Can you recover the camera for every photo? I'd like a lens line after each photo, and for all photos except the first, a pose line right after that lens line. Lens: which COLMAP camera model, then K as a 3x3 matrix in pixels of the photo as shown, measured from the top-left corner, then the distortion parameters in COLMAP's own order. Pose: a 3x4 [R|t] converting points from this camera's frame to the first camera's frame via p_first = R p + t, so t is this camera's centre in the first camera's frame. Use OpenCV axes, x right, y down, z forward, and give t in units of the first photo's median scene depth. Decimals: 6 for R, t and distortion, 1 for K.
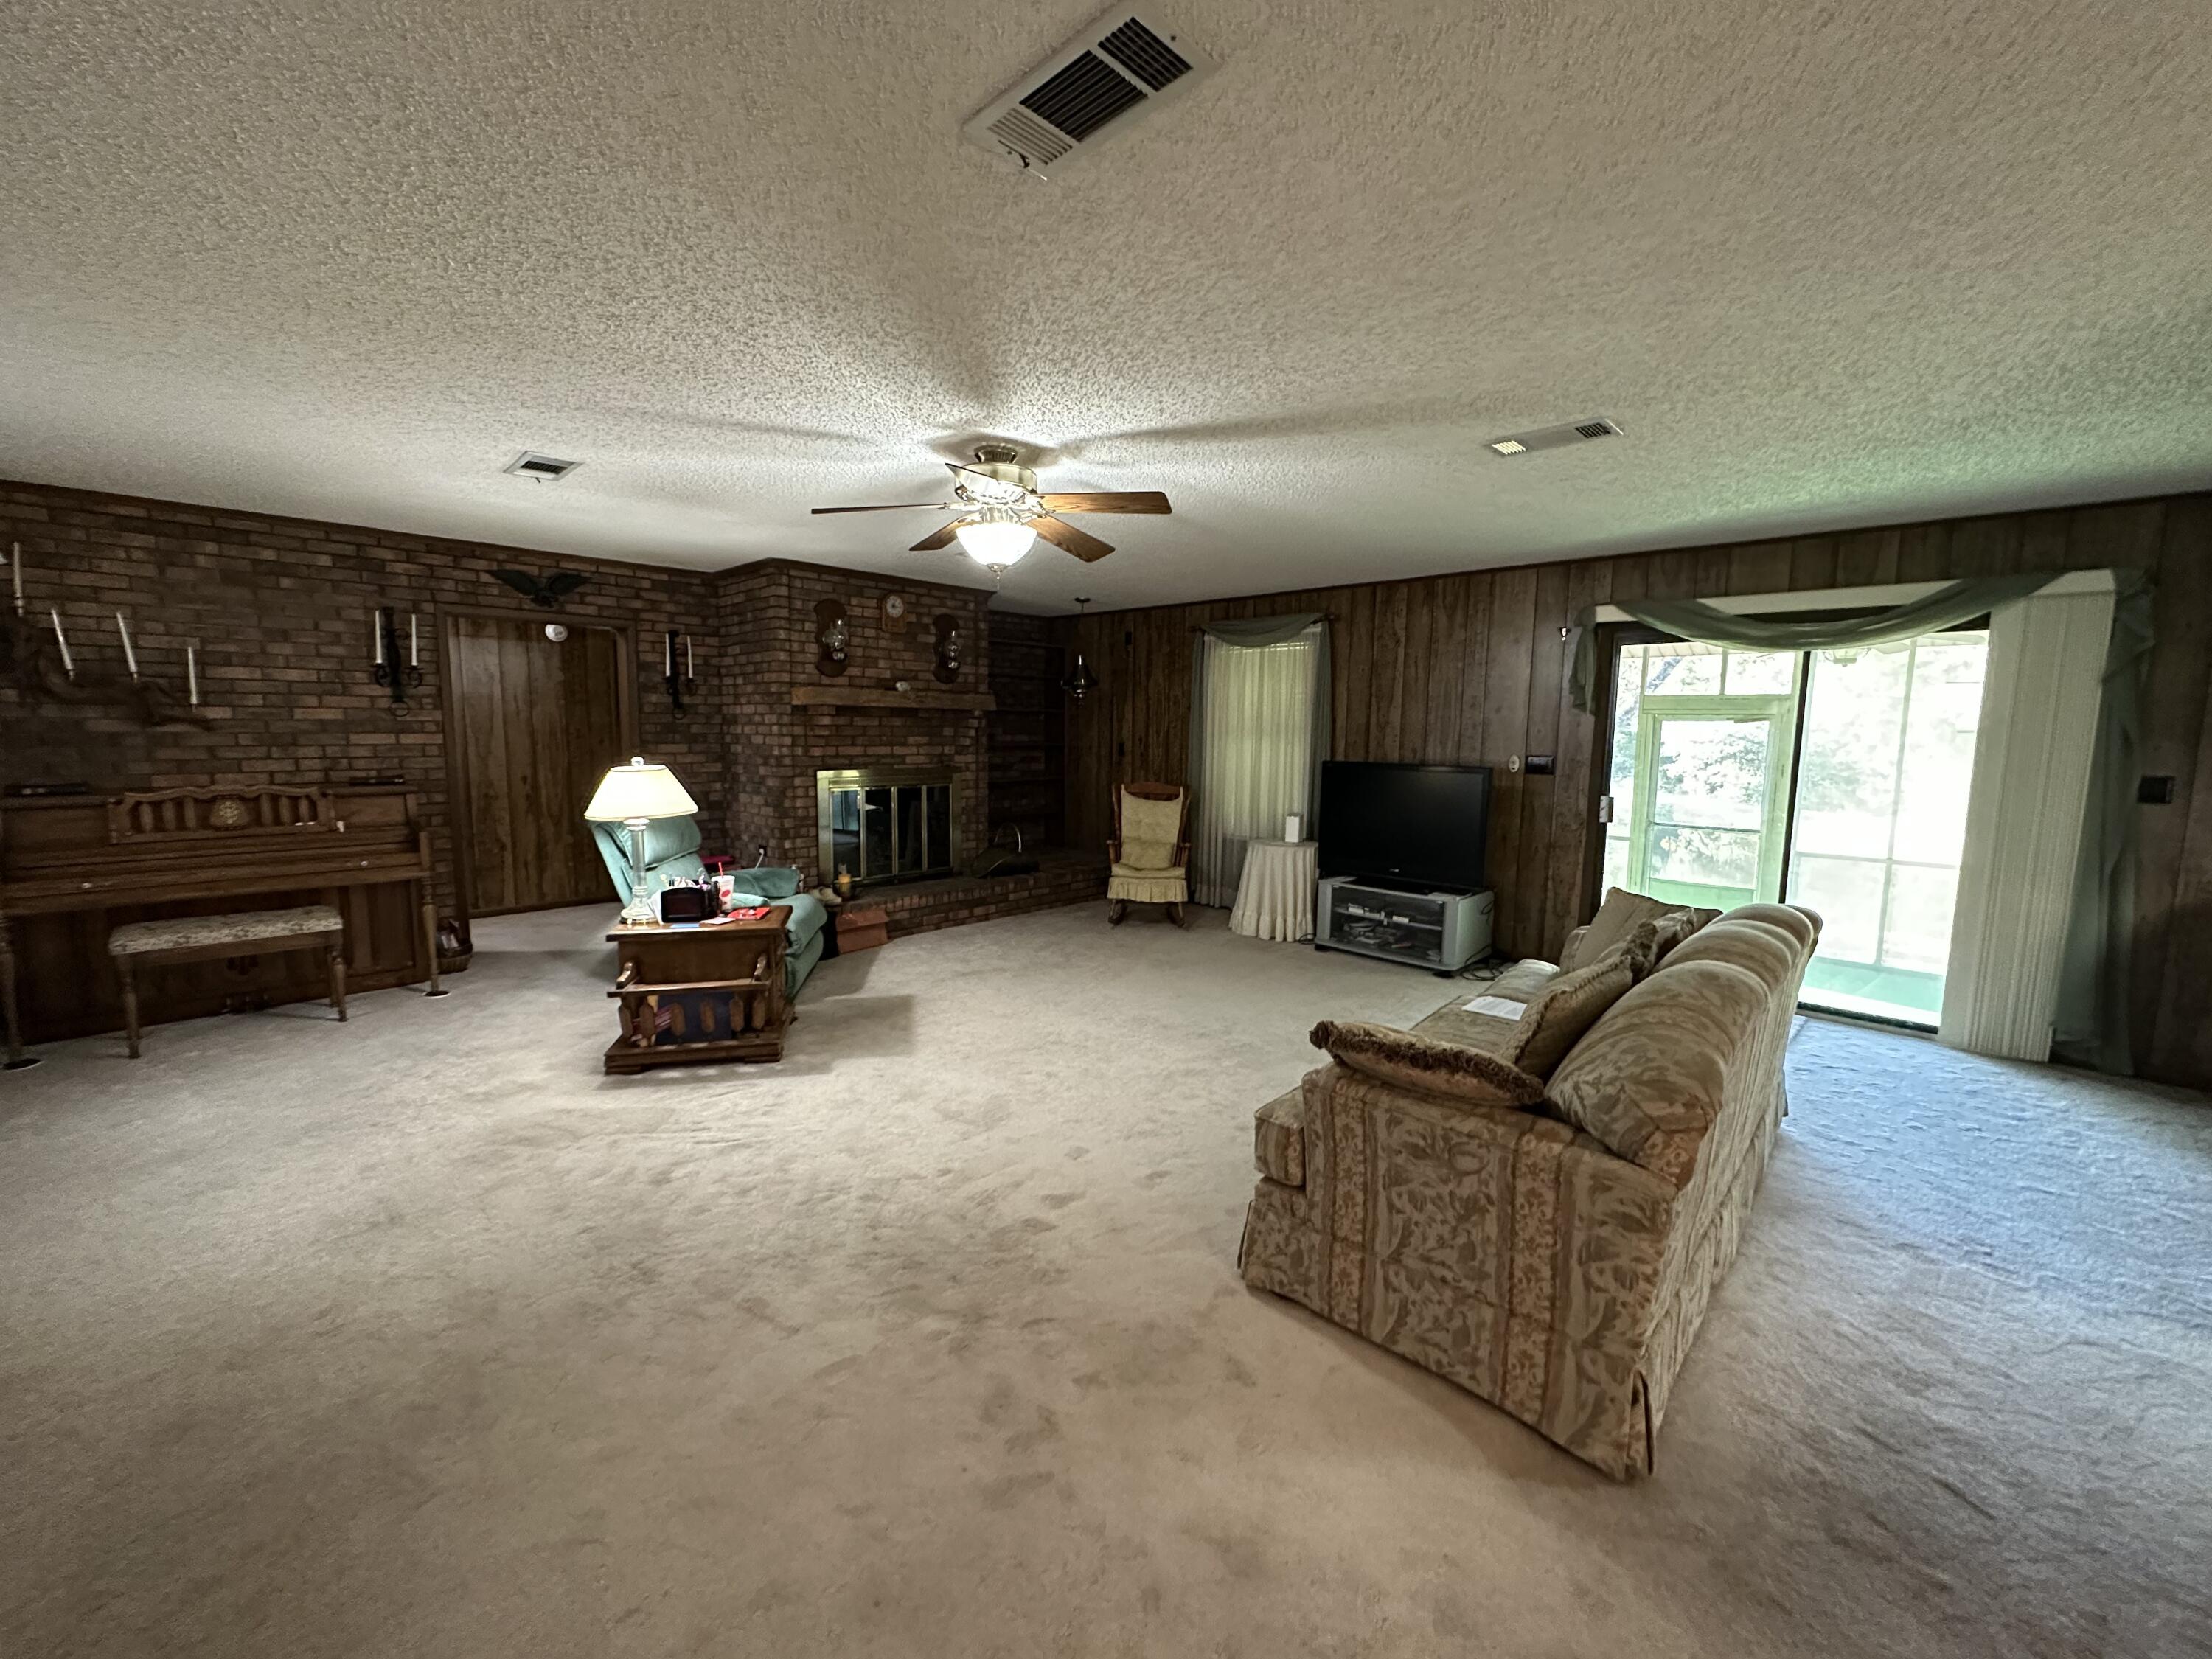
lens RADIAL K [[882.1, 0, 1096.1], [0, 882.1, 834.8], [0, 0, 1]] dist [-0.003427, 0.000483]
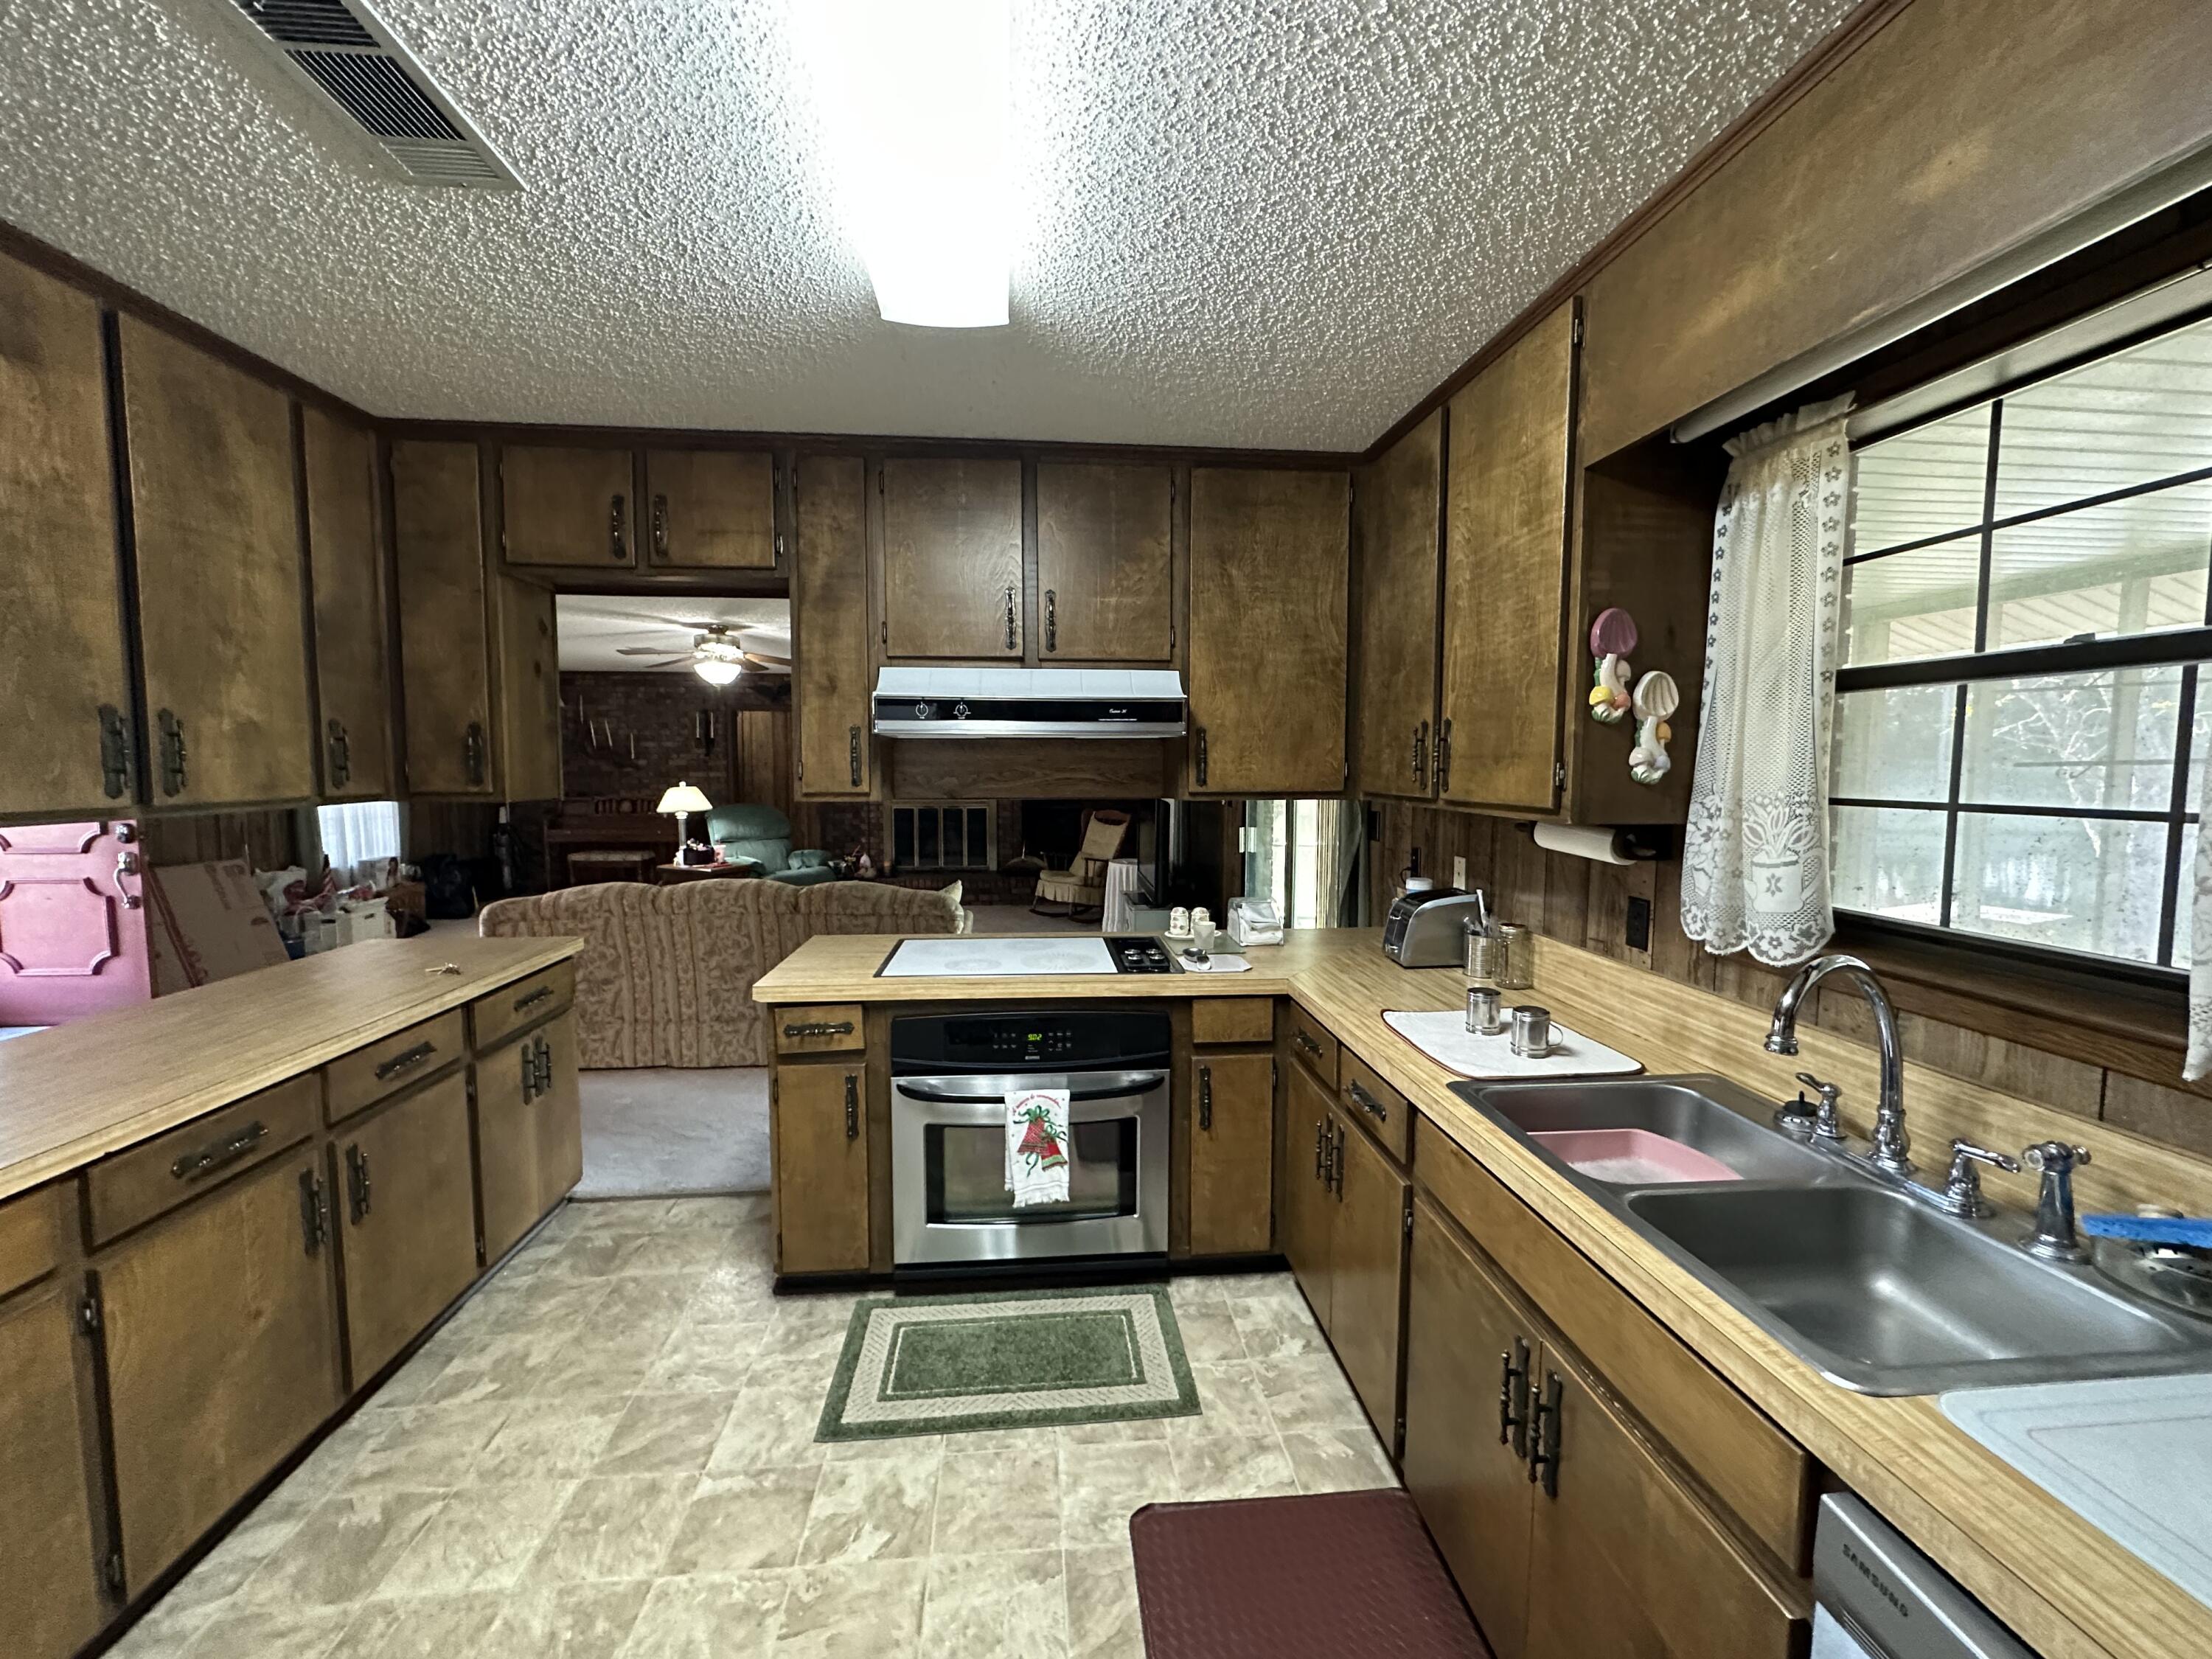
lens RADIAL K [[882.1, 0, 1103.9], [0, 882.1, 826.8], [0, 0, 1]] dist [-0.003427, 0.000483]
pose [[0.763585, 0.039176, -0.644518, 0.614061], [-0.074354, 0.996853, -0.027497, -0.000796], [0.641412, 0.068919, 0.764095, 0.026818]]
